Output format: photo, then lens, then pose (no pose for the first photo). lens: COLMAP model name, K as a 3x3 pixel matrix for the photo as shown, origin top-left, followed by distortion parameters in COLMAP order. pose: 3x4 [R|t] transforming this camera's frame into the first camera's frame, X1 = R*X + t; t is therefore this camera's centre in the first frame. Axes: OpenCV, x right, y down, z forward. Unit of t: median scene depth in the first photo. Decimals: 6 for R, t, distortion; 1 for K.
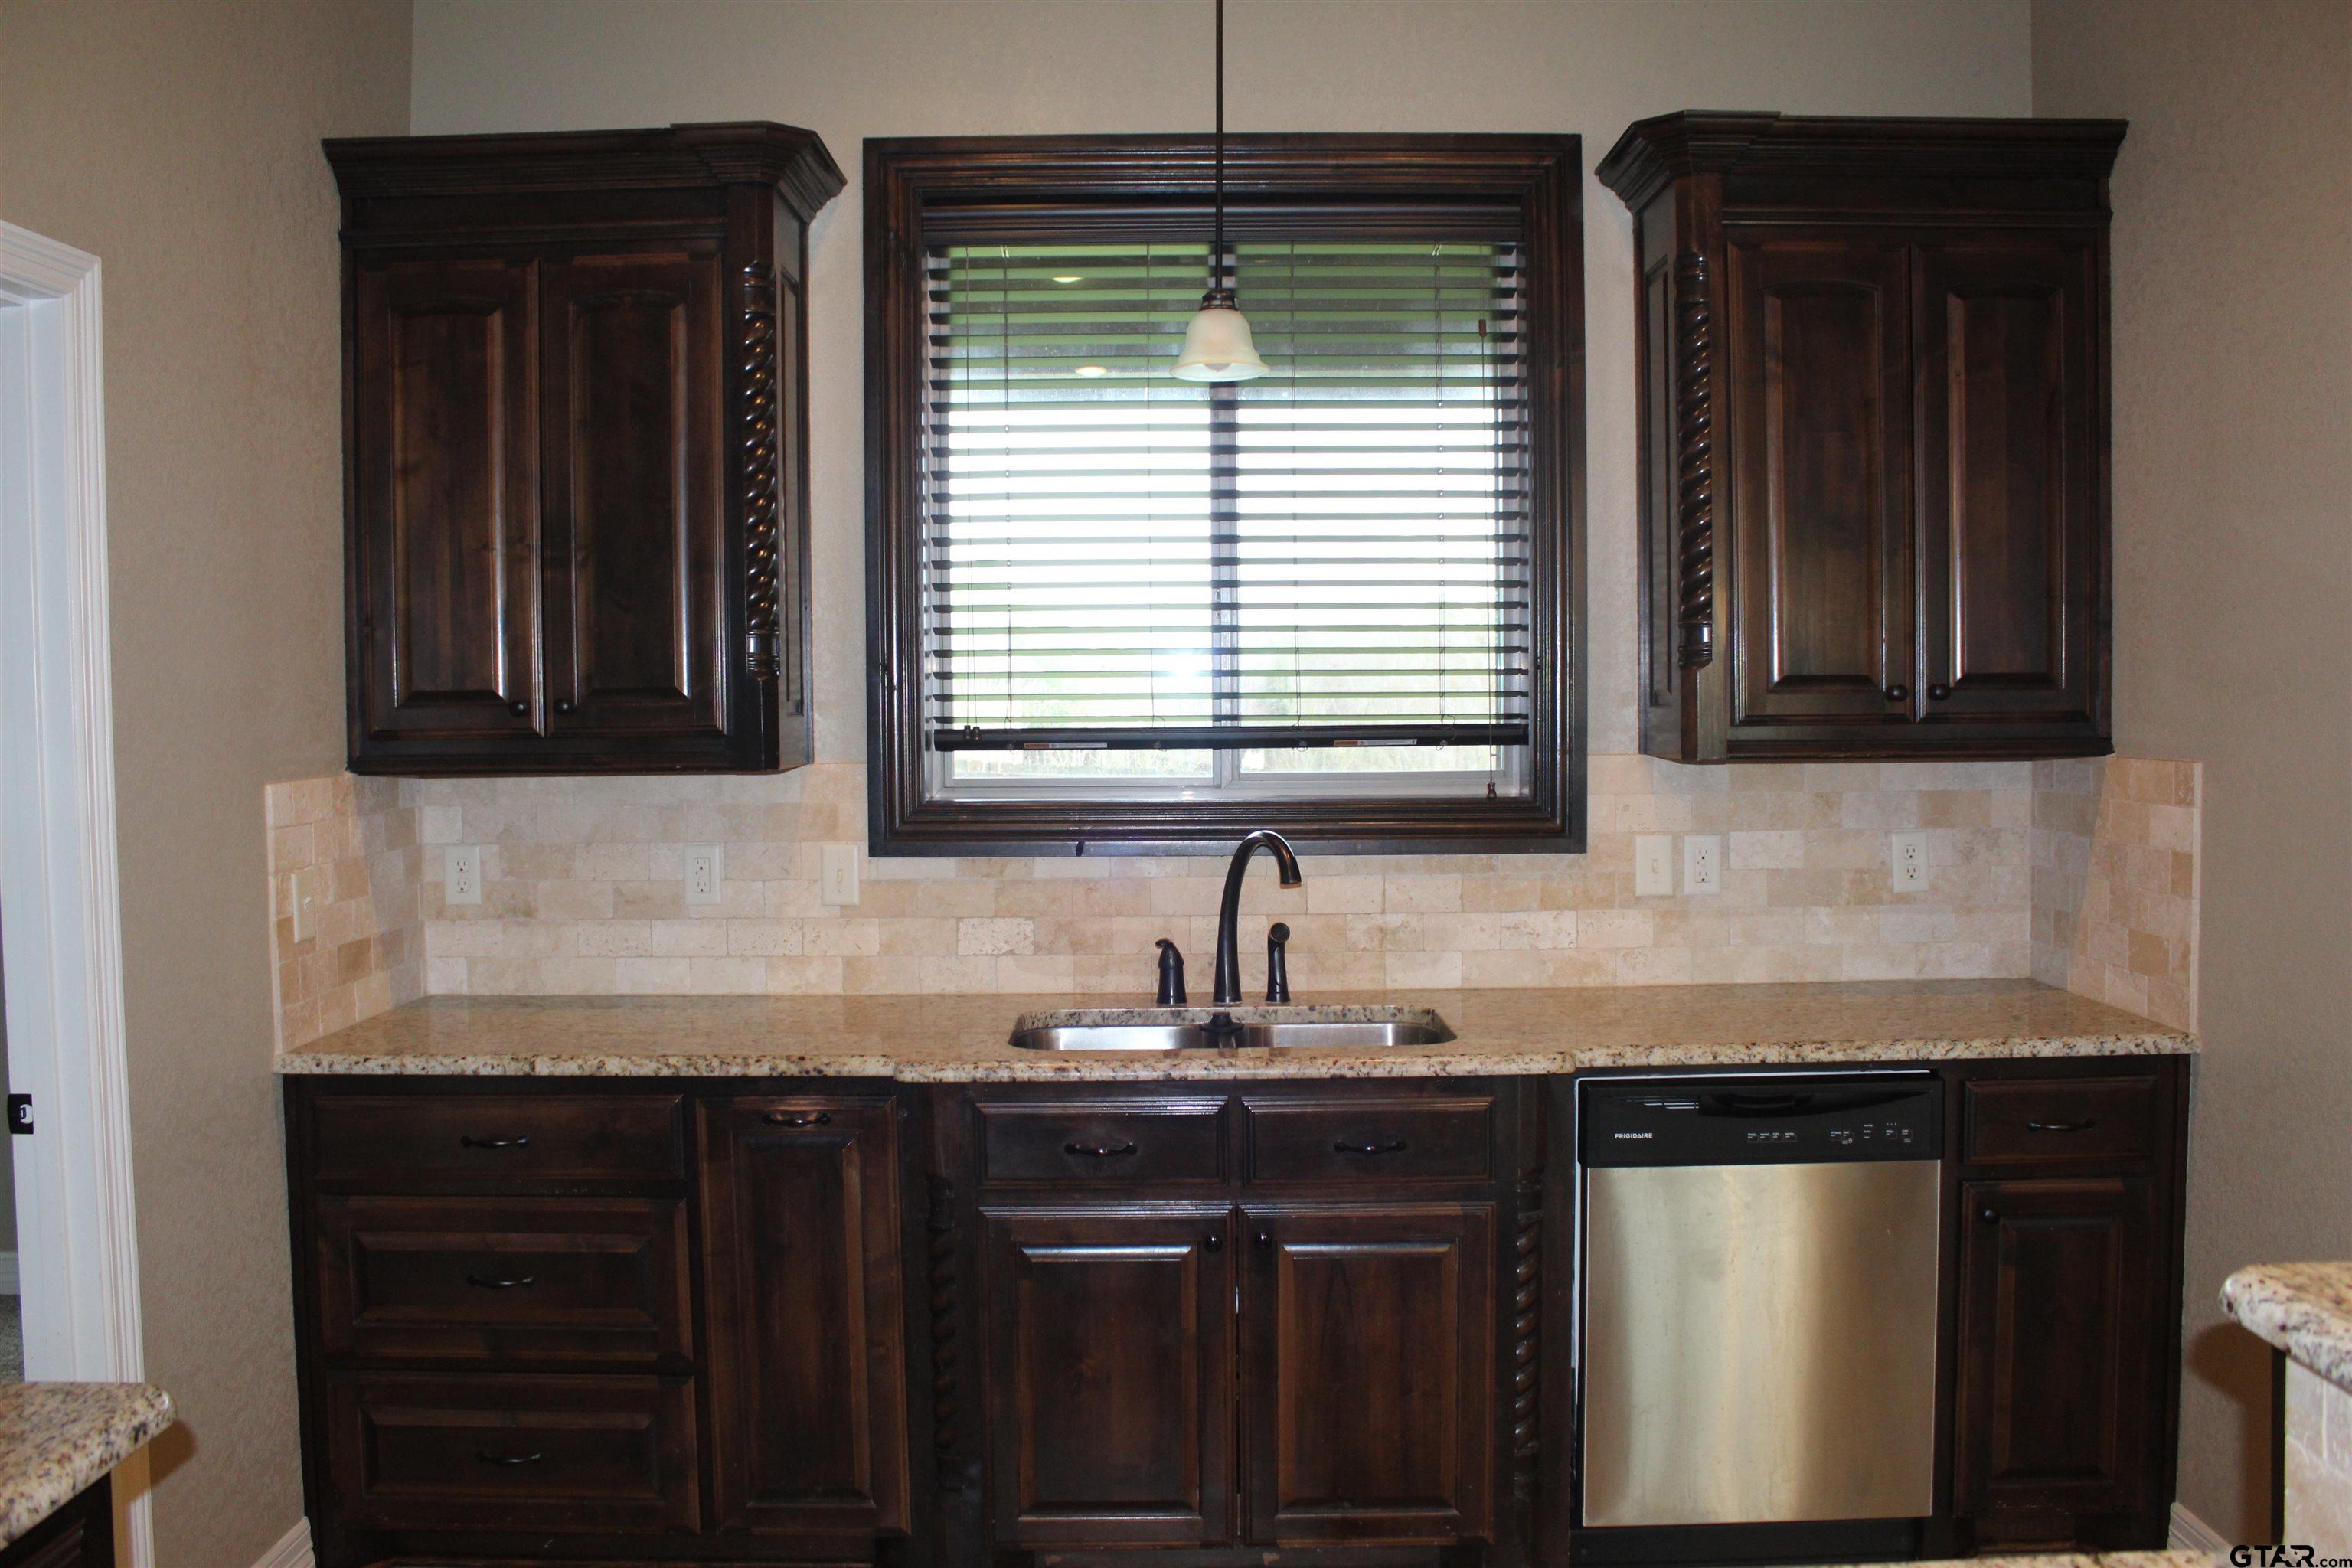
lens RADIAL K [[1962.4, 0, 1161.1], [0, 1962.4, 775.6], [0, 0, 1]] dist [-0.166110, 0.151496]
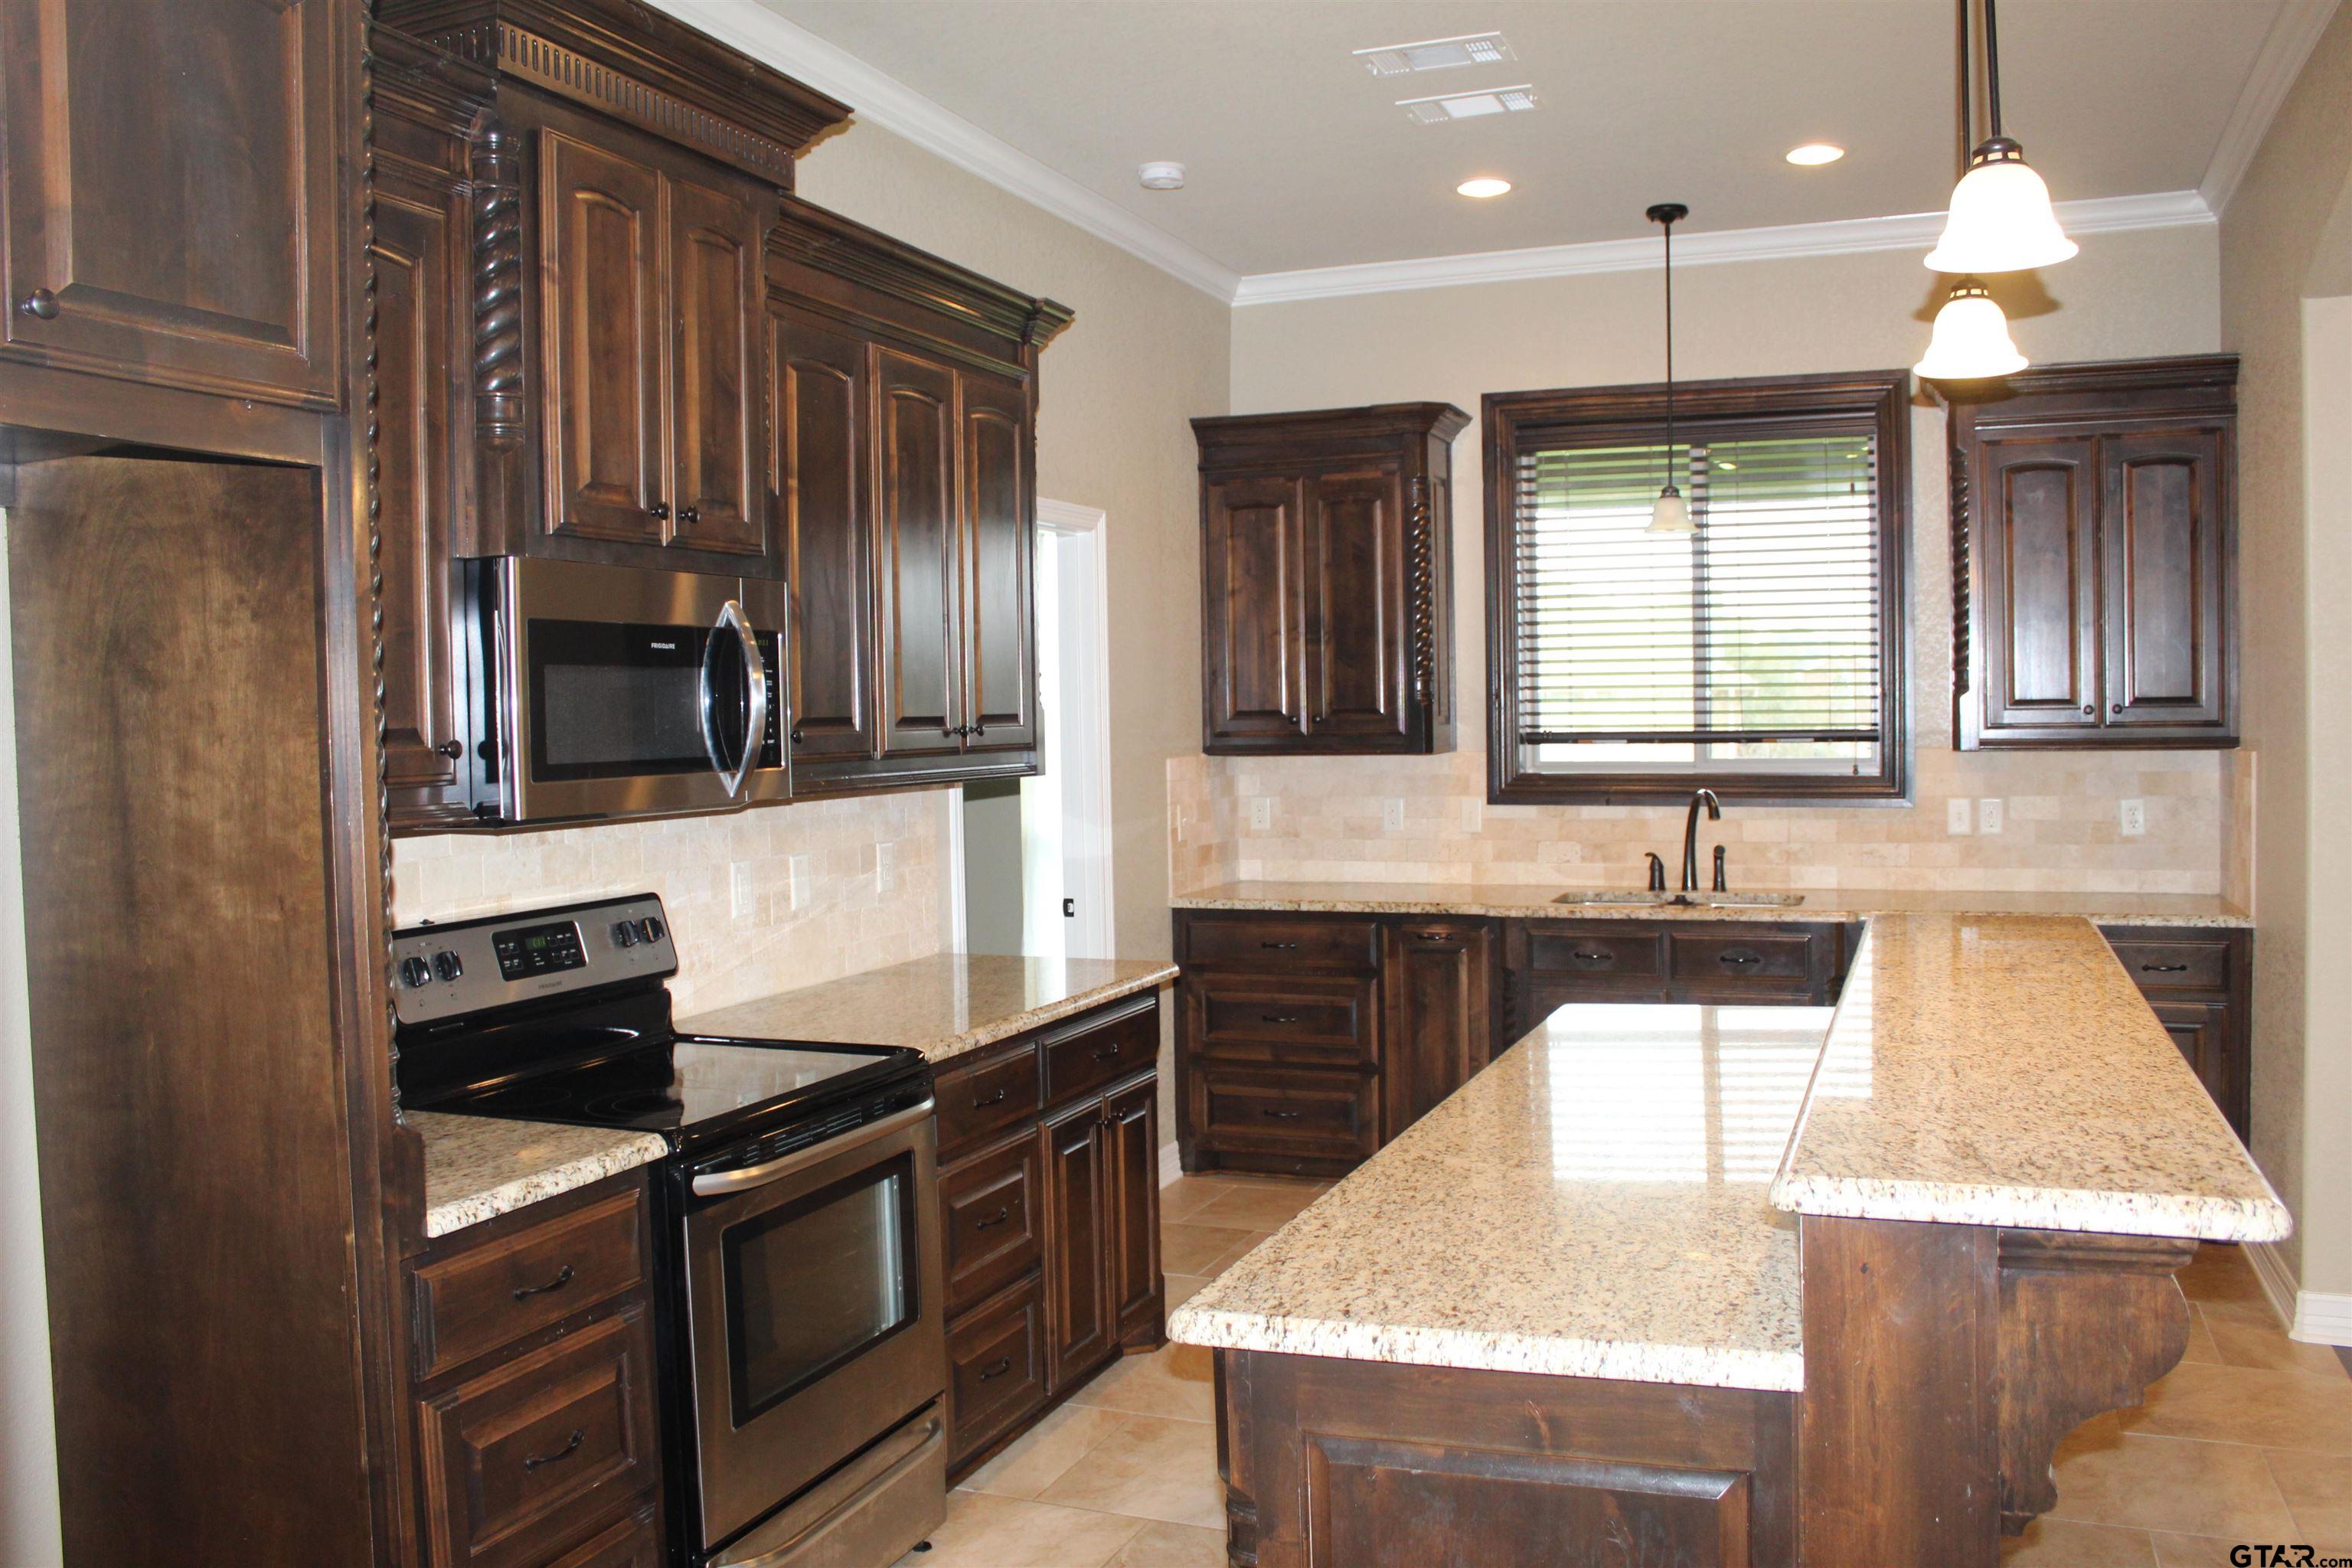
lens RADIAL K [[1962.4, 0, 1161.1], [0, 1962.4, 775.6], [0, 0, 1]] dist [-0.166110, 0.151496]
pose [[0.930678, 0.007233, -0.365767, 0.234999], [-0.009268, 0.999950, -0.003807, 0.026564], [0.365721, 0.006933, 0.930699, -0.788942]]
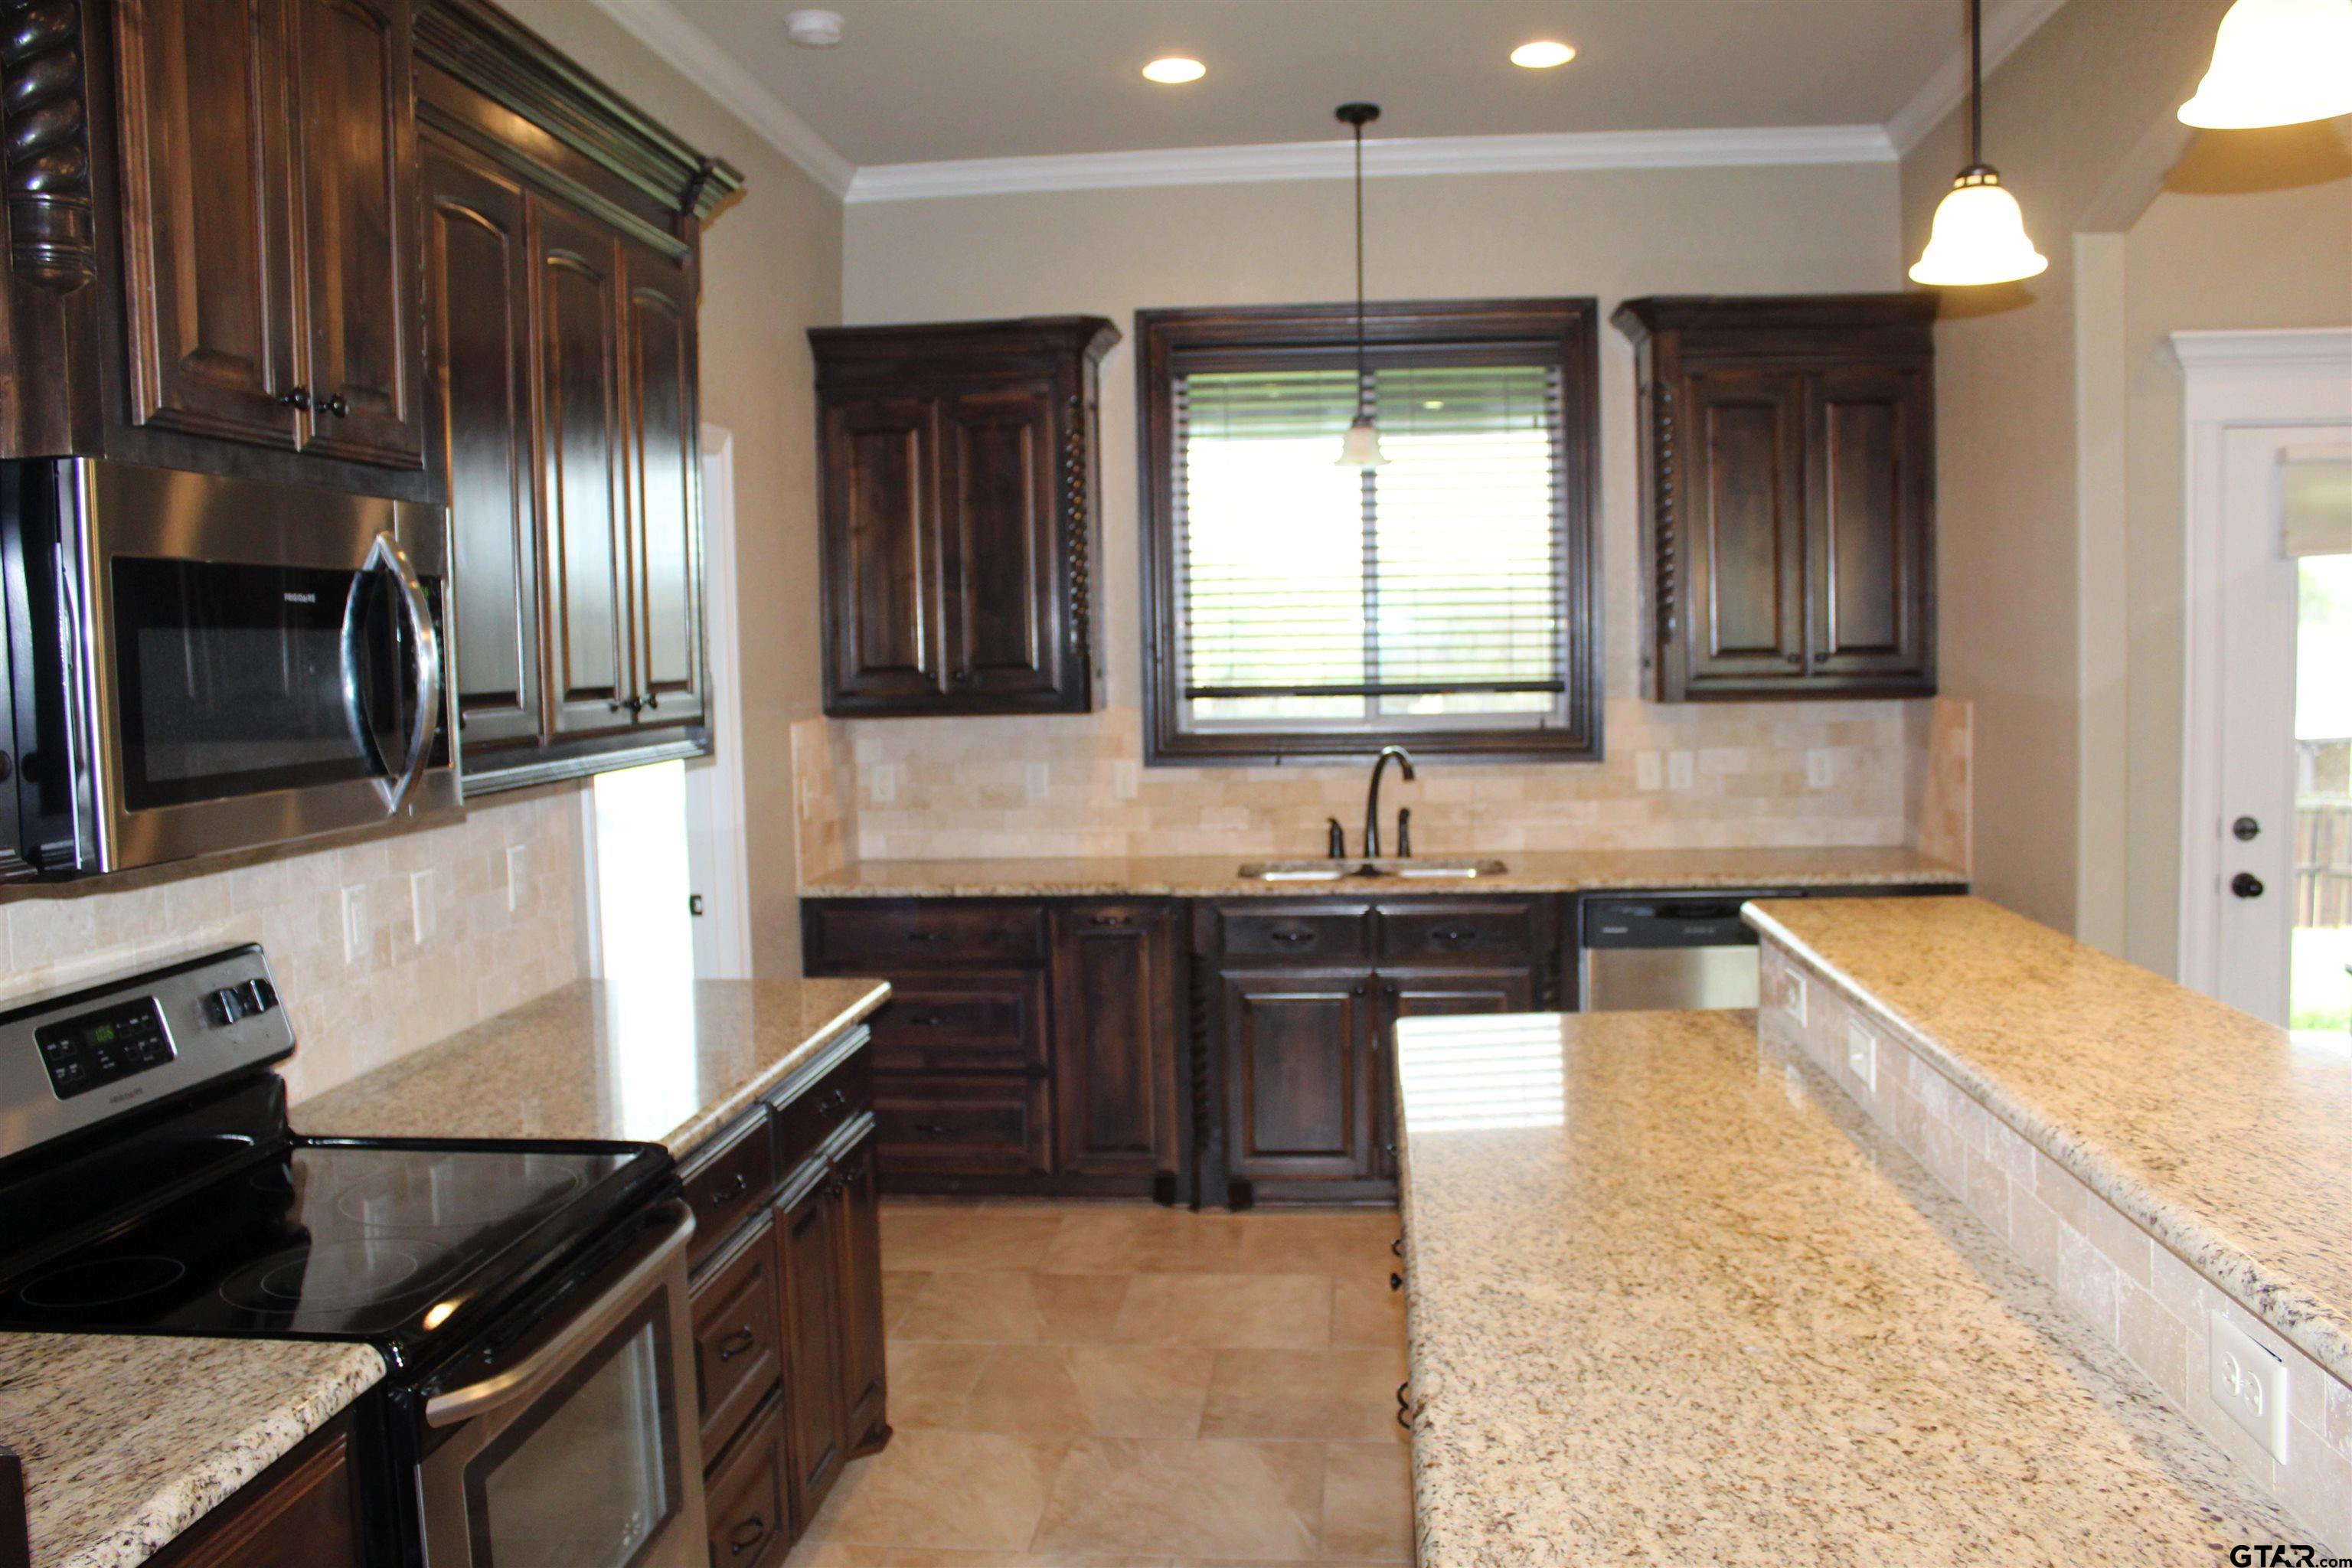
lens RADIAL K [[1947.3, 0, 1161.9], [0, 1947.3, 781.6], [0, 0, 1]] dist [-0.169700, 0.150766]
pose [[0.995785, -0.005759, -0.091540, 0.009620], [0.008449, 0.999543, 0.029024, 0.007596], [0.091331, -0.029675, 0.995378, -0.602070]]
